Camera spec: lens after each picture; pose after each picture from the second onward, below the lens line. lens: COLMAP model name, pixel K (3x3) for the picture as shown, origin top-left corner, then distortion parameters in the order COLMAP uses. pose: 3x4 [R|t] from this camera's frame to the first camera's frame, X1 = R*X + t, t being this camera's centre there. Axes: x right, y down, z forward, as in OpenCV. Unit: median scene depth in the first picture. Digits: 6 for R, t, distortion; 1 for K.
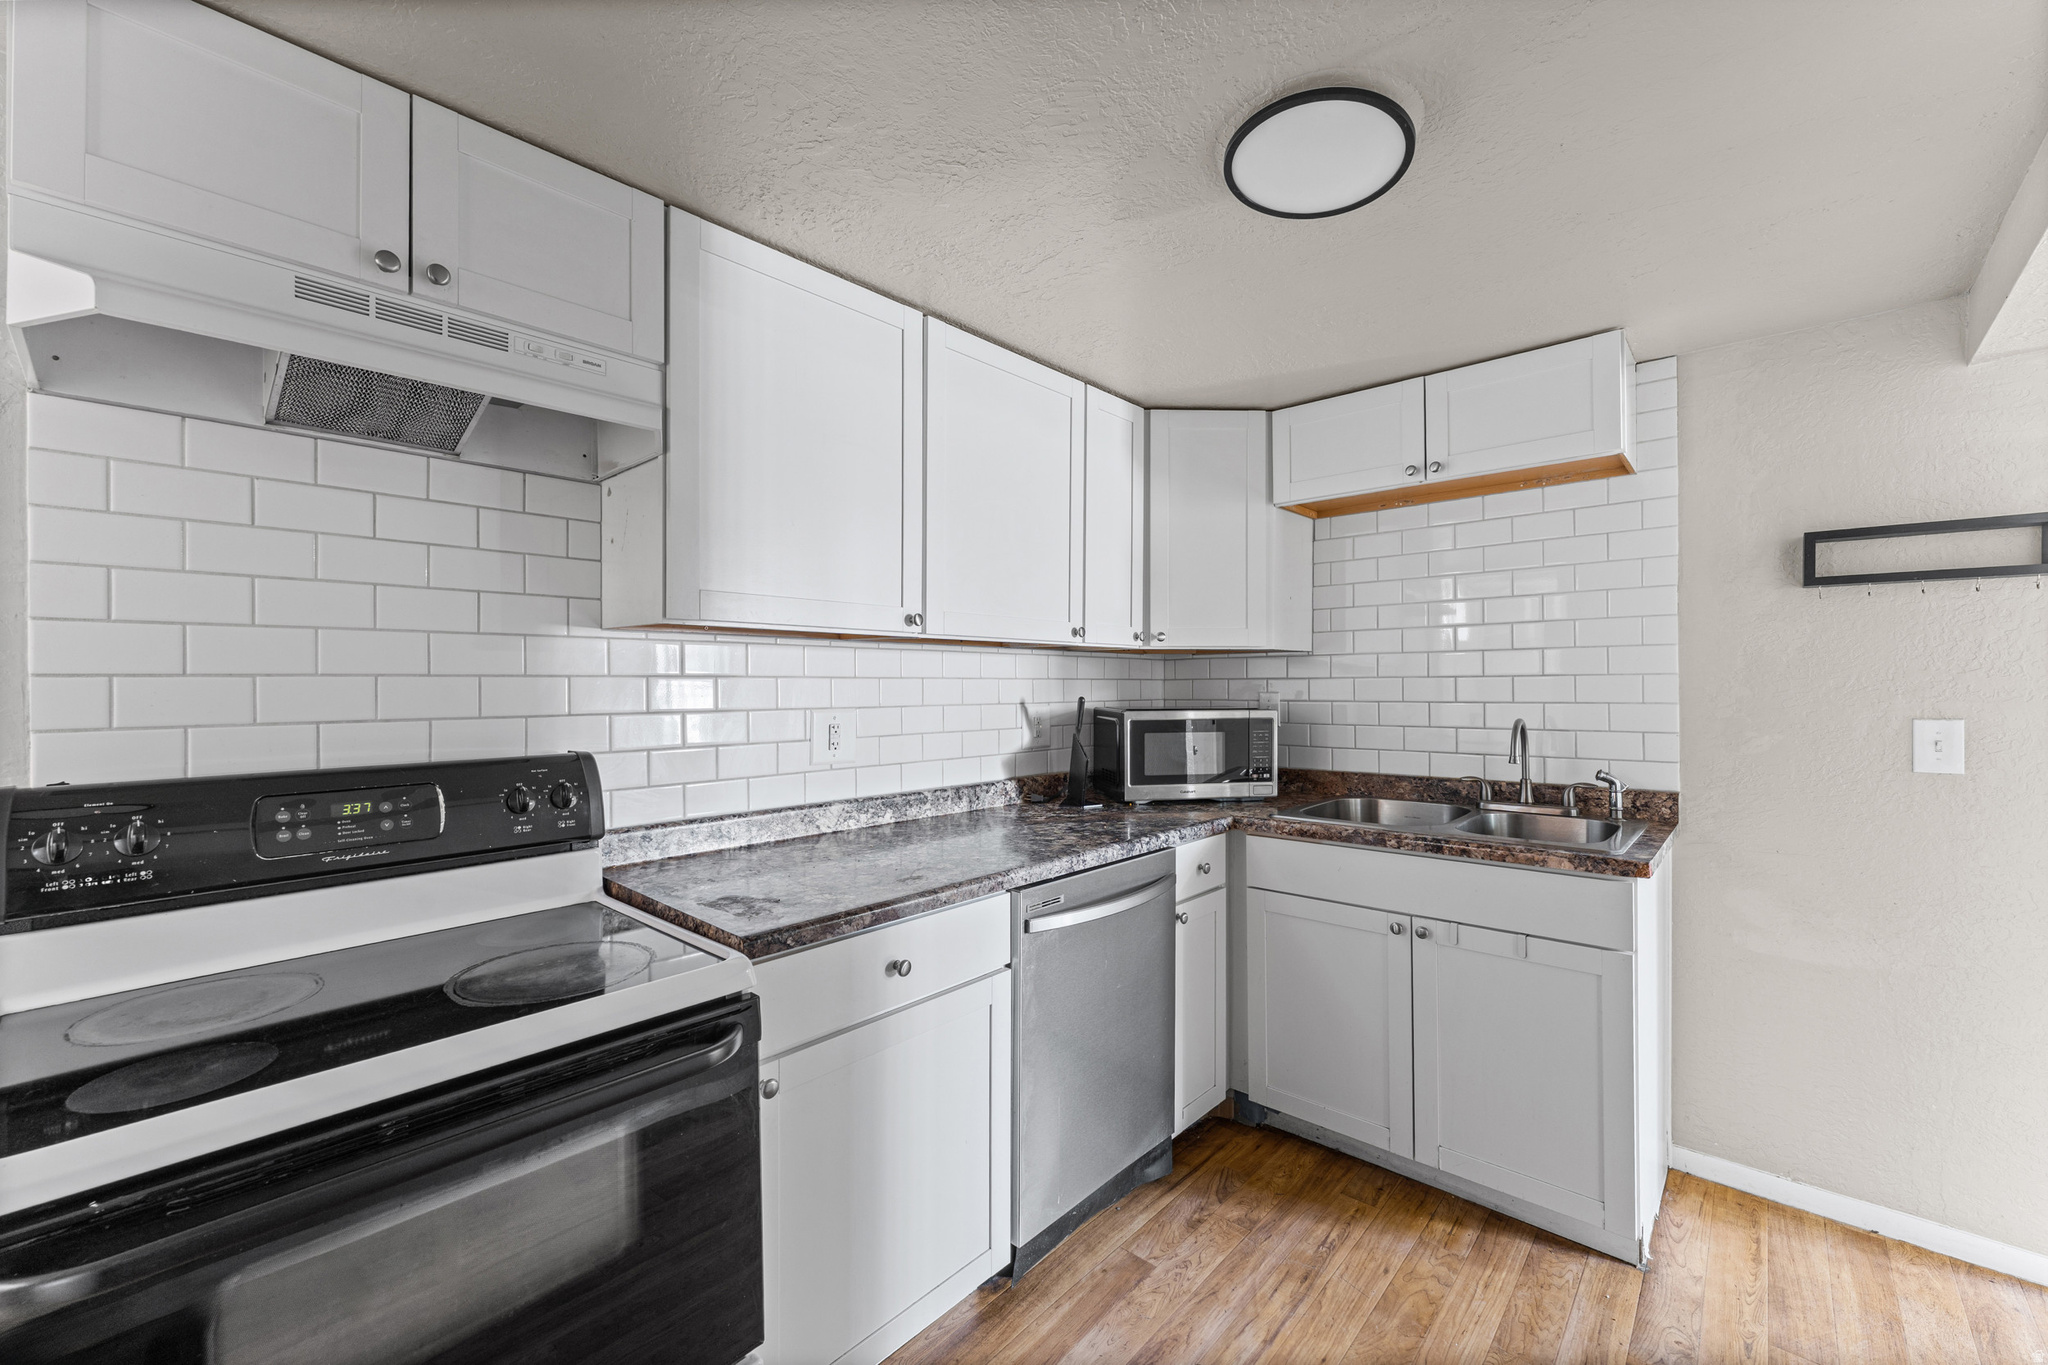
lens RADIAL K [[821.4, 0, 1024.0], [0, 821.4, 682.5], [0, 0, 1]] dist [-0.000610, -0.000033]
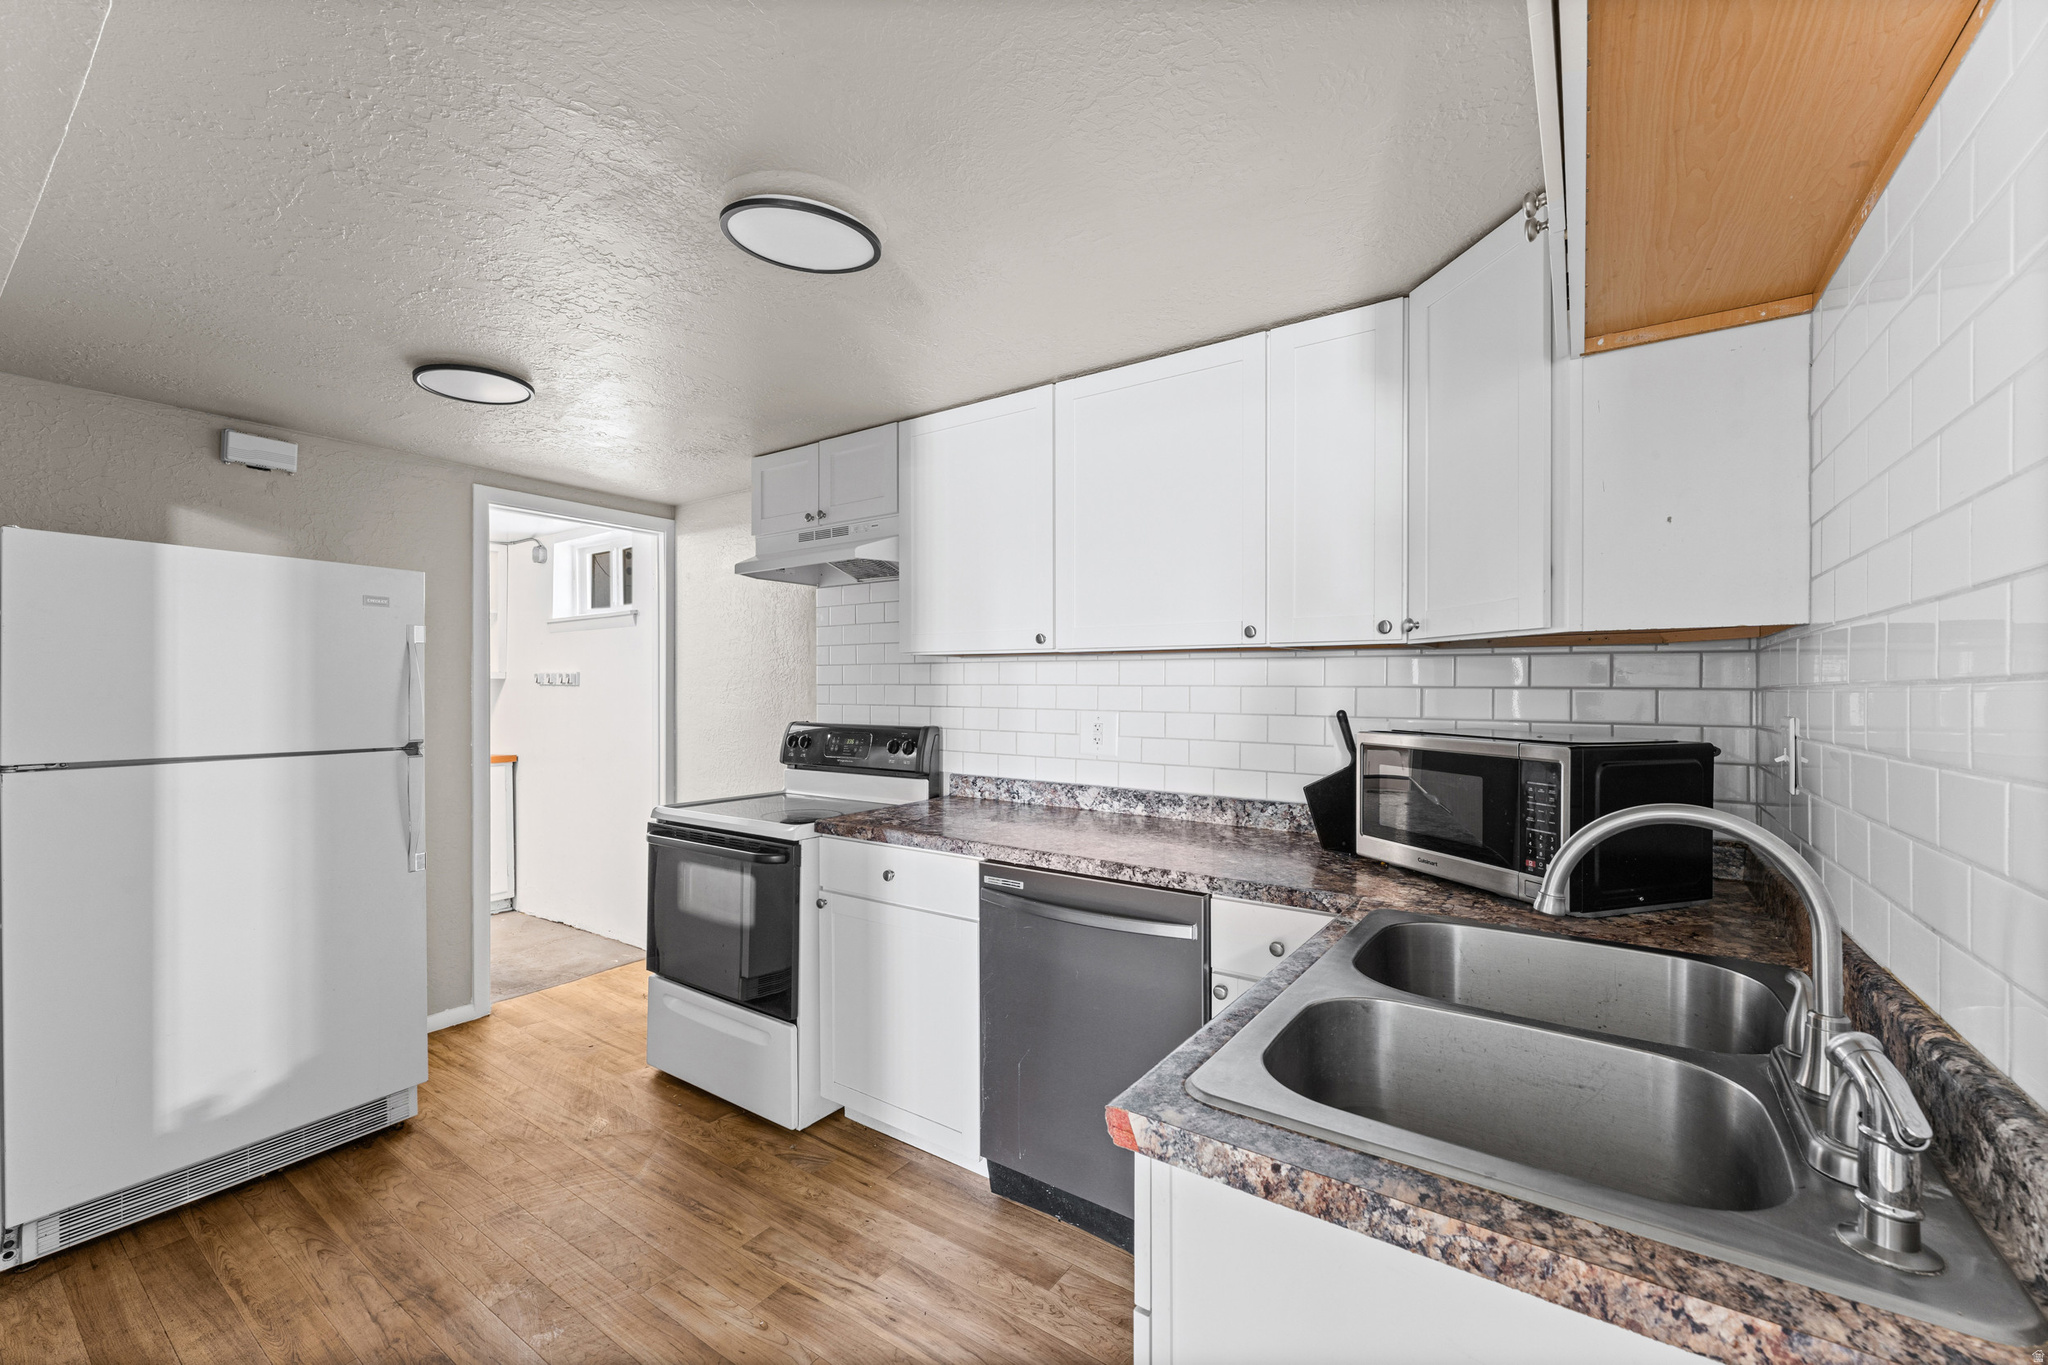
lens RADIAL K [[818.4, 0, 1022.1], [0, 818.4, 693.0], [0, 0, 1]] dist [0.000586, 0.000157]
pose [[0.128242, 0.009371, -0.991699, 0.959655], [-0.004663, 0.999950, 0.008846, -0.005269], [0.991732, 0.003490, 0.128279, 0.724703]]
